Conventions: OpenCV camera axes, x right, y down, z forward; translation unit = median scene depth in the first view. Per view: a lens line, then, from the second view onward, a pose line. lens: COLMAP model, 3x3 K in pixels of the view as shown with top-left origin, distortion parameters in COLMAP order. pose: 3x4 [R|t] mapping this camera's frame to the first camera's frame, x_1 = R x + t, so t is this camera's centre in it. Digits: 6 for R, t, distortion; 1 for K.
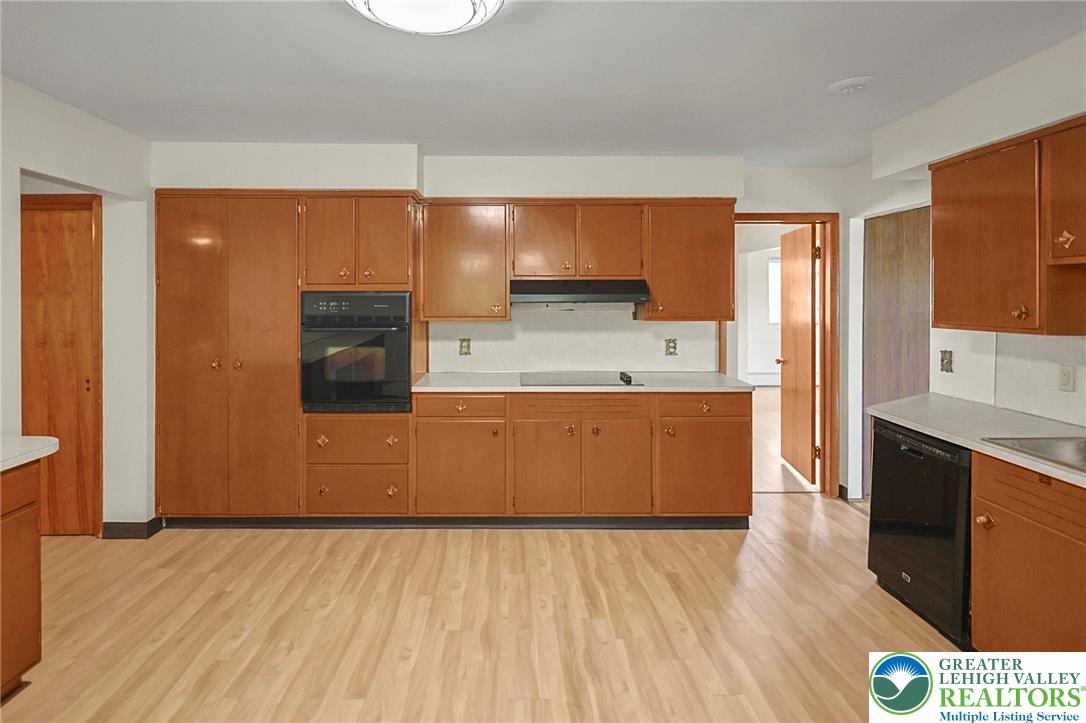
lens RADIAL K [[564.6, 0, 526.9], [0, 564.6, 299.0], [0, 0, 1]] dist [-0.000912, 0.000069]
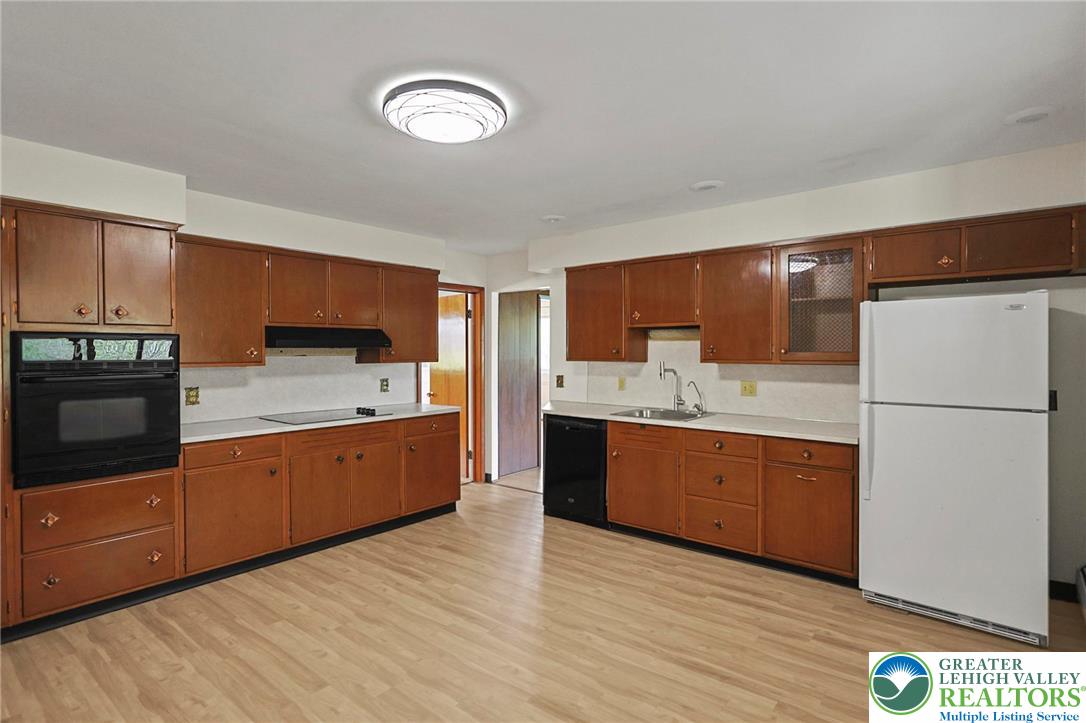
lens RADIAL K [[545.7, 0, 543.0], [0, 545.7, 361.5], [0, 0, 1]] dist [0.002059, 0.000272]
pose [[0.642708, -0.015795, 0.765948, -0.508597], [0.005306, 0.999855, 0.016166, 0.019538], [-0.766093, -0.006326, 0.642699, -0.027609]]
